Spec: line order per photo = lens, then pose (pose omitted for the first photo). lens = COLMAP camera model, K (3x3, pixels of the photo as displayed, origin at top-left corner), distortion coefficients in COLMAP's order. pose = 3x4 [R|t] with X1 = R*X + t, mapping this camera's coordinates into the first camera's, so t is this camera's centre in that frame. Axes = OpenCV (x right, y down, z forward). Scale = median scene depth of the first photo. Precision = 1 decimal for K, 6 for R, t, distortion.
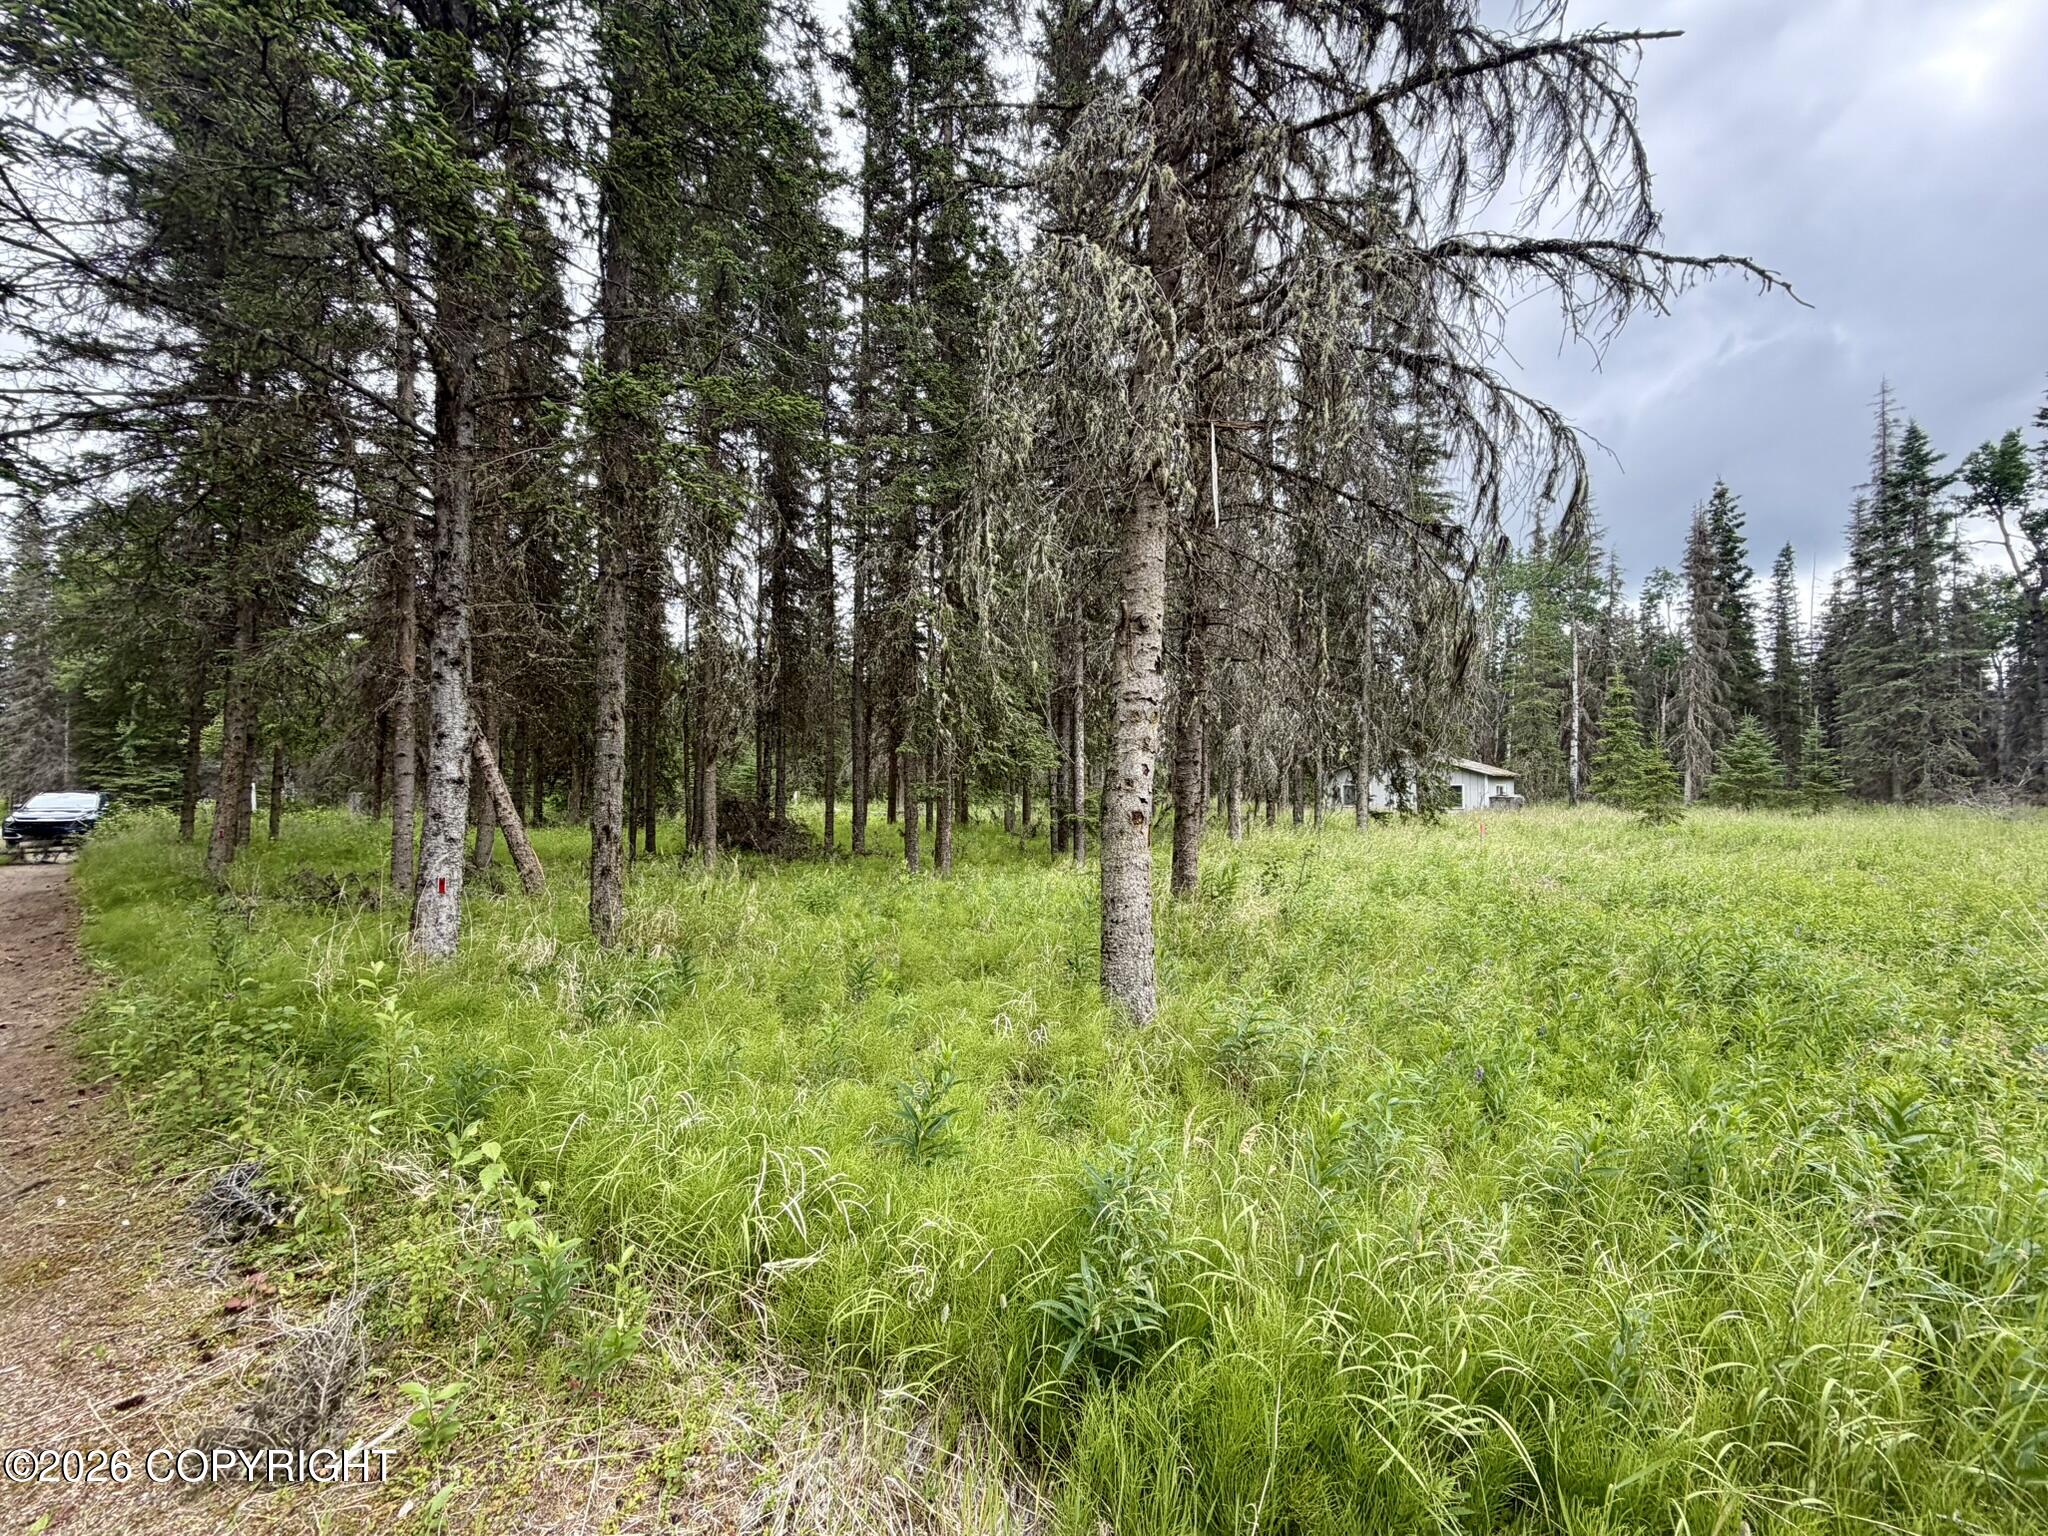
lens RADIAL K [[815.6, 0, 1018.1], [0, 815.6, 770.3], [0, 0, 1]] dist [0.003317, -0.000862]
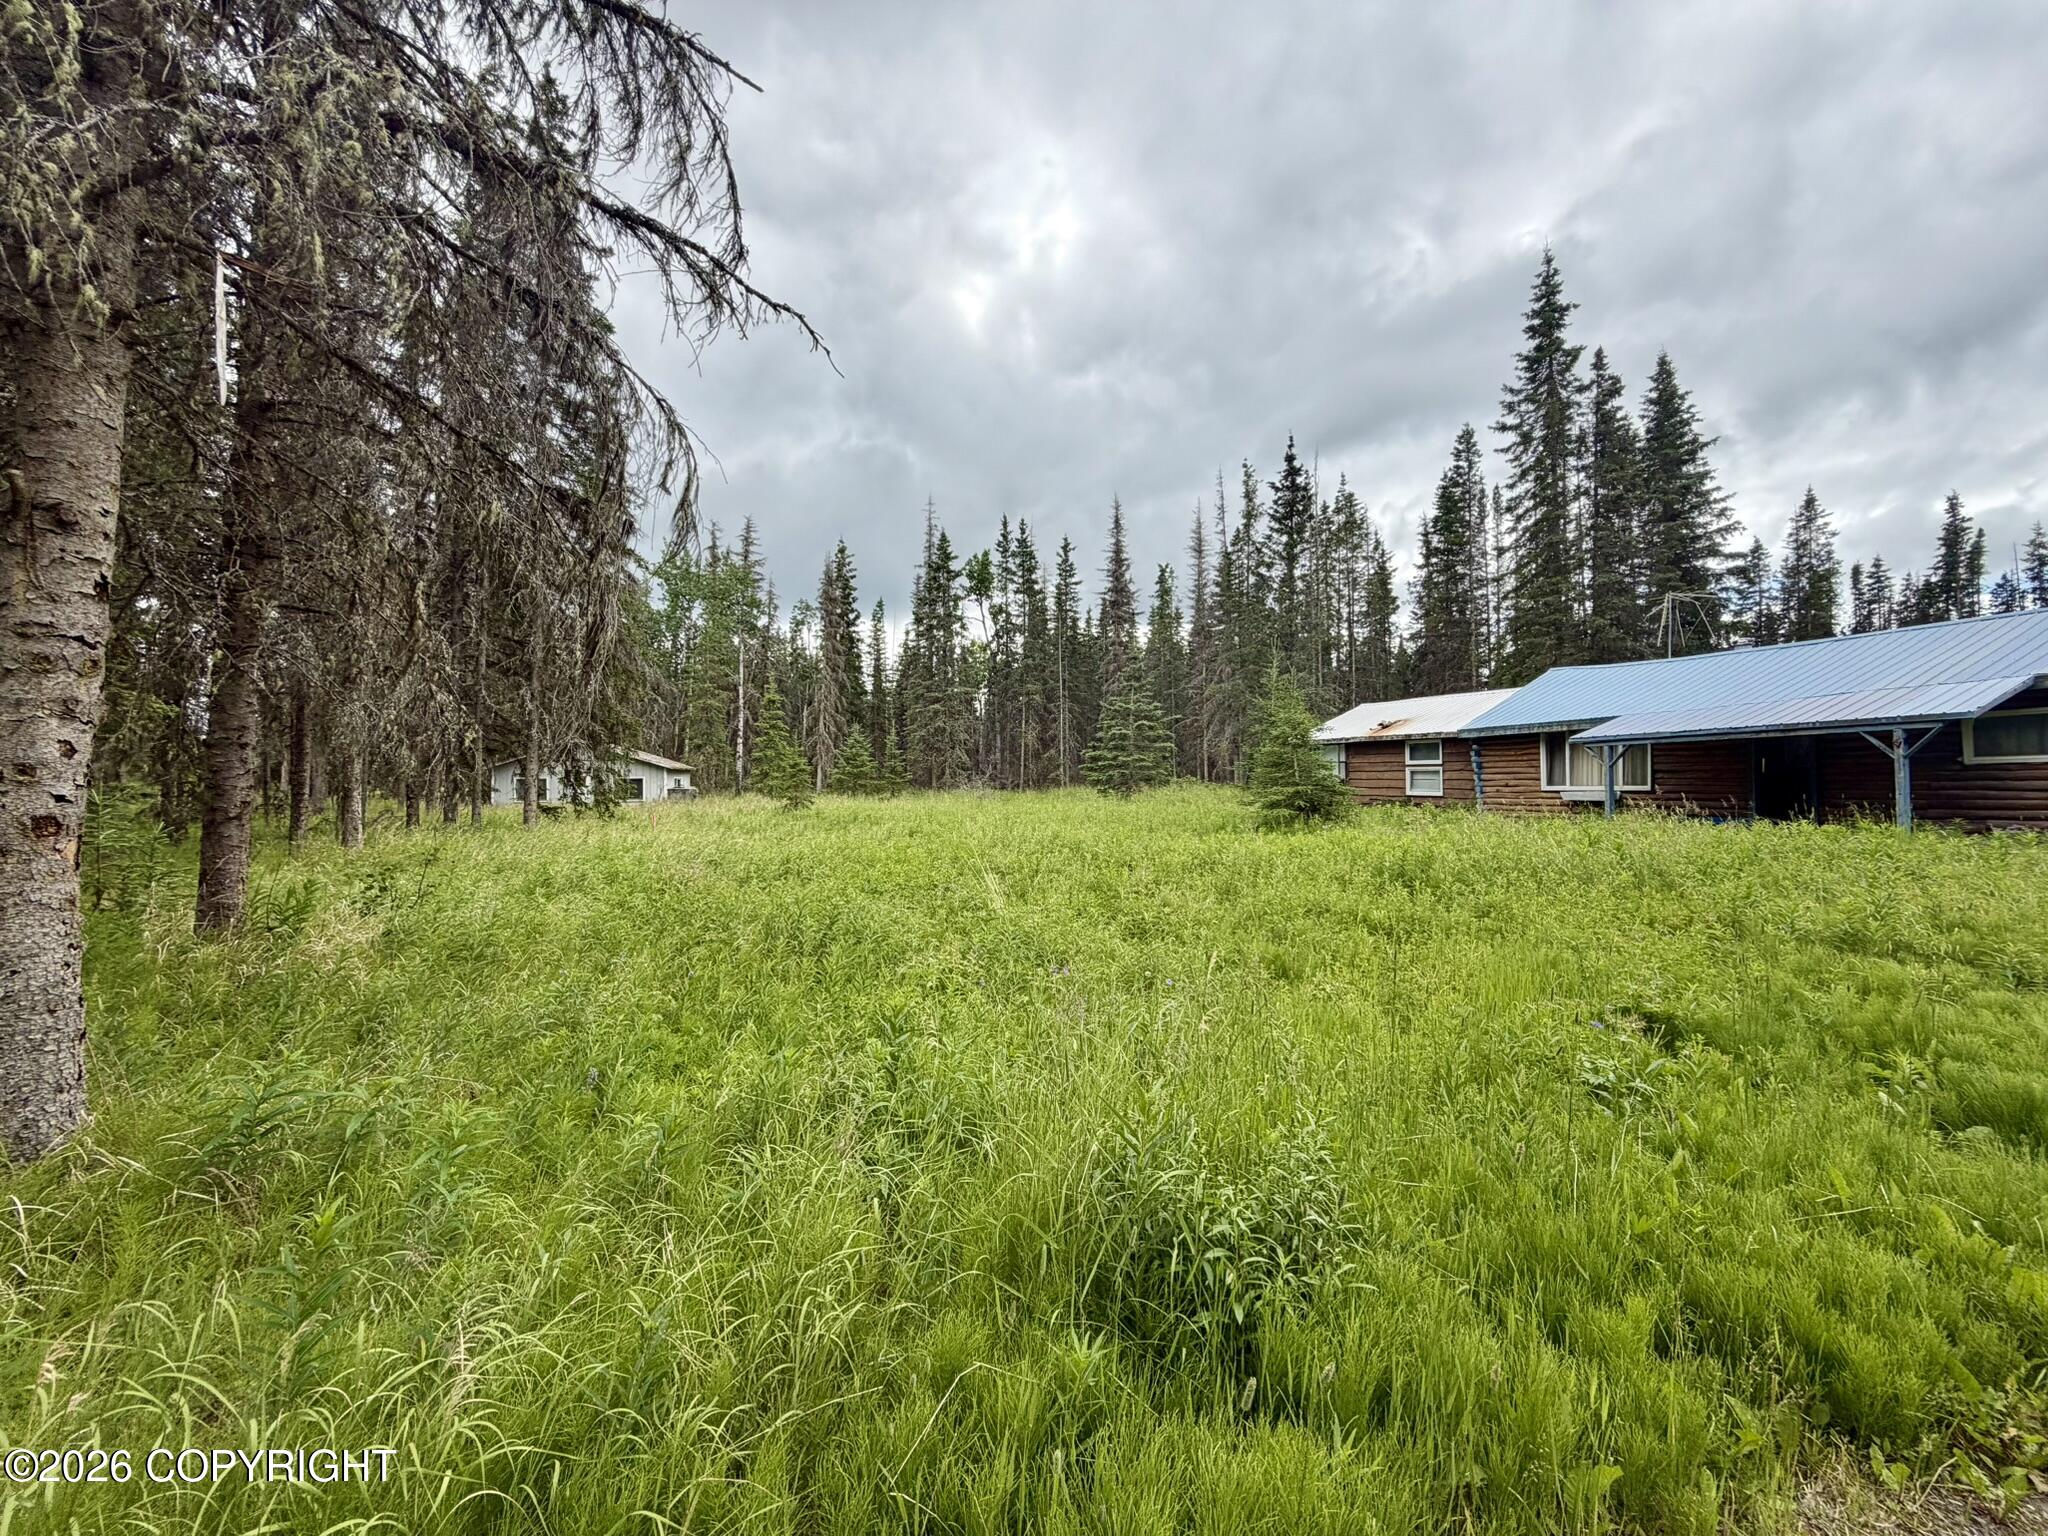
lens RADIAL K [[815.6, 0, 1020.8], [0, 815.6, 771.7], [0, 0, 1]] dist [0.003317, -0.000862]
pose [[0.602368, 0.002378, 0.798215, 0.012393], [-0.010061, 0.999939, 0.004613, 0.000784], [-0.798155, -0.010809, 0.602355, 0.004071]]
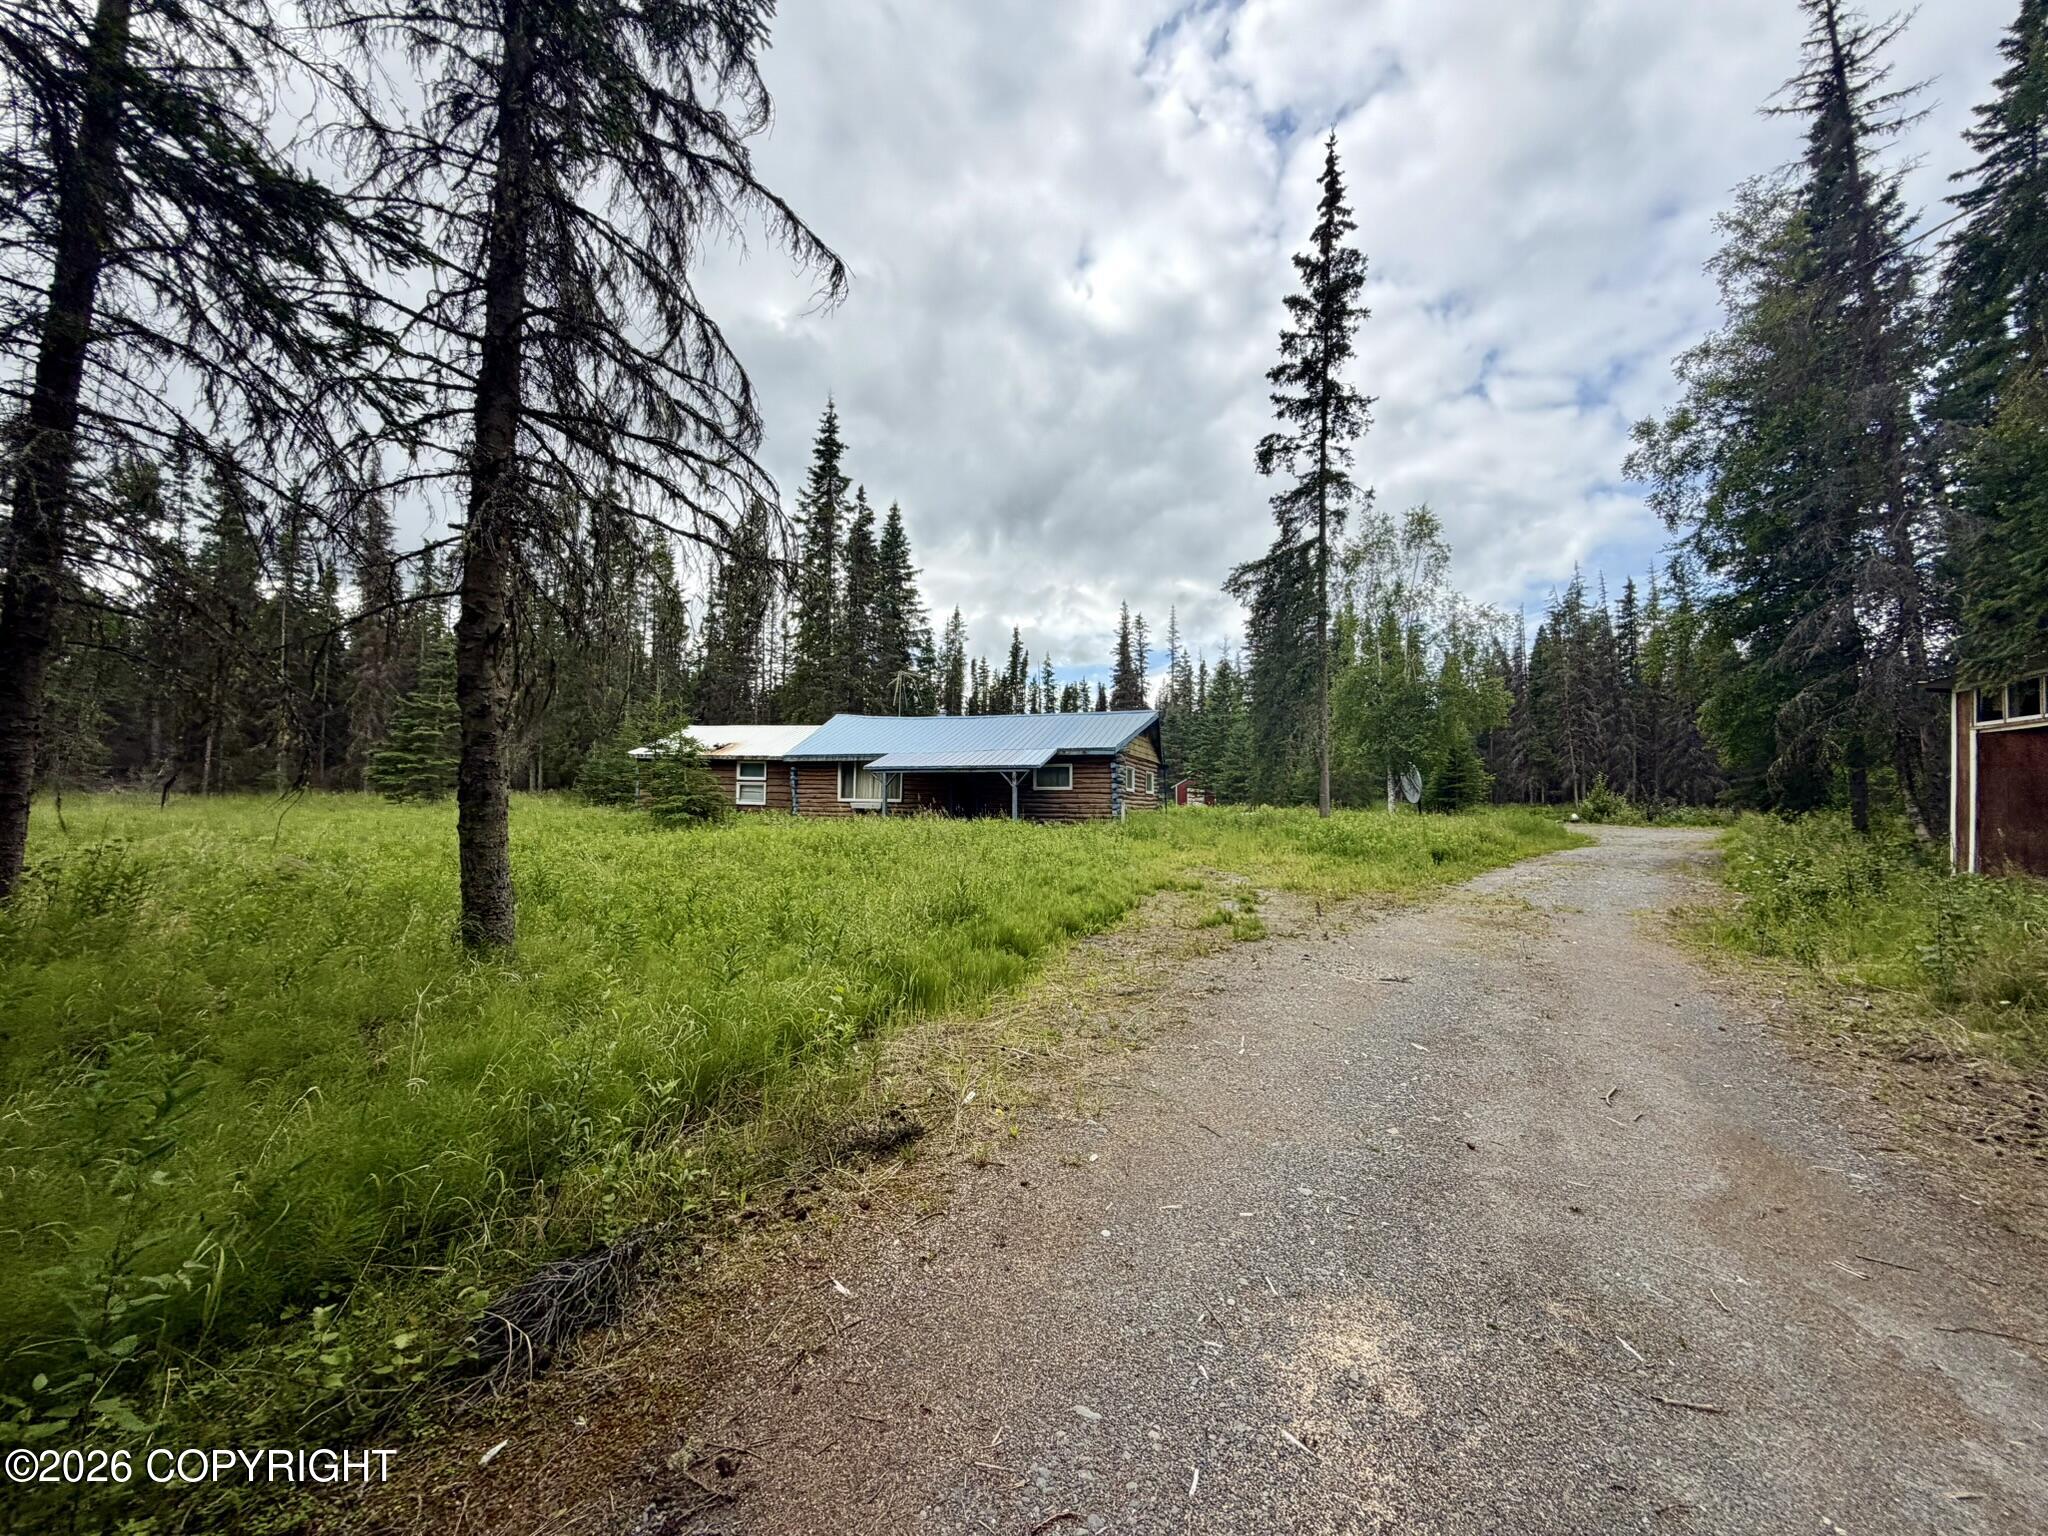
lens RADIAL K [[815.6, 0, 1021.8], [0, 815.6, 765.3], [0, 0, 1]] dist [0.003317, -0.000862]
pose [[-0.225595, 0.030905, 0.973731, -0.167739], [-0.039467, 0.998386, -0.040831, 0.003193], [-0.973421, -0.047642, -0.224011, 0.069476]]
